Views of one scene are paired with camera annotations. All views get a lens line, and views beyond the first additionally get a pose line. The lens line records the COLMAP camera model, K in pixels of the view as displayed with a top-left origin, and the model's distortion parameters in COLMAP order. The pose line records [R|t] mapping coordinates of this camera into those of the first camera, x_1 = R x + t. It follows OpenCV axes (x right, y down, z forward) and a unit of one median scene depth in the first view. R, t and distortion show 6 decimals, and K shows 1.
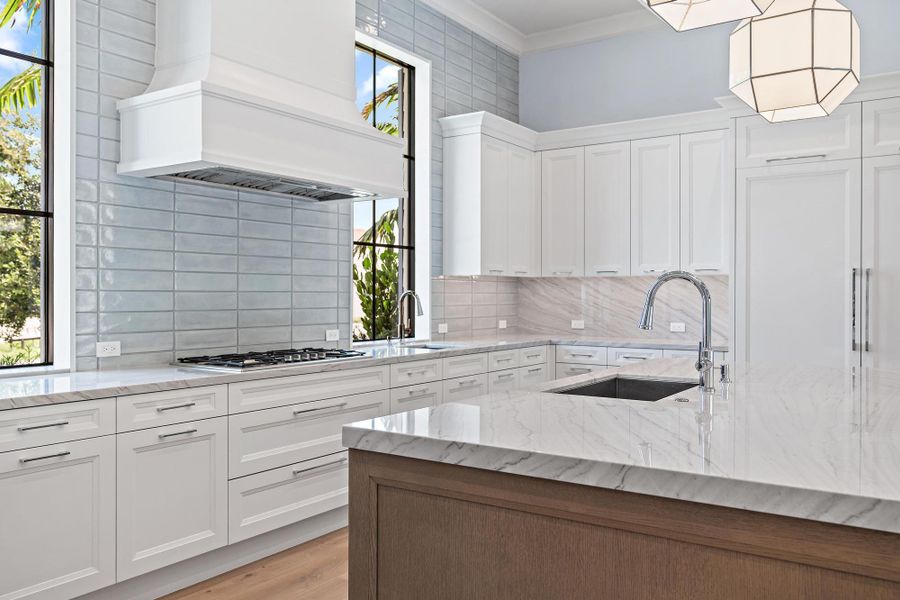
lens RADIAL K [[750.2, 0, 448.8], [0, 750.2, 300.2], [0, 0, 1]] dist [-0.042044, -0.000057]
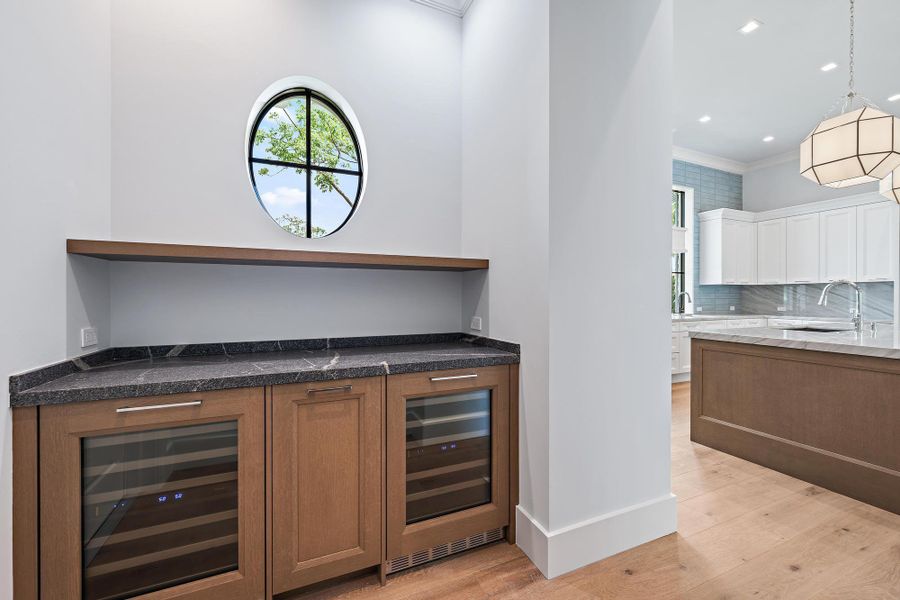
lens RADIAL K [[364.4, 0, 446.7], [0, 364.4, 297.2], [0, 0, 1]] dist [0.000742, -0.000137]
pose [[0.843040, 0.001216, -0.537850, -0.057769], [-0.004031, 0.999984, -0.004057, 0.010313], [0.537836, 0.005588, 0.843031, -0.296198]]
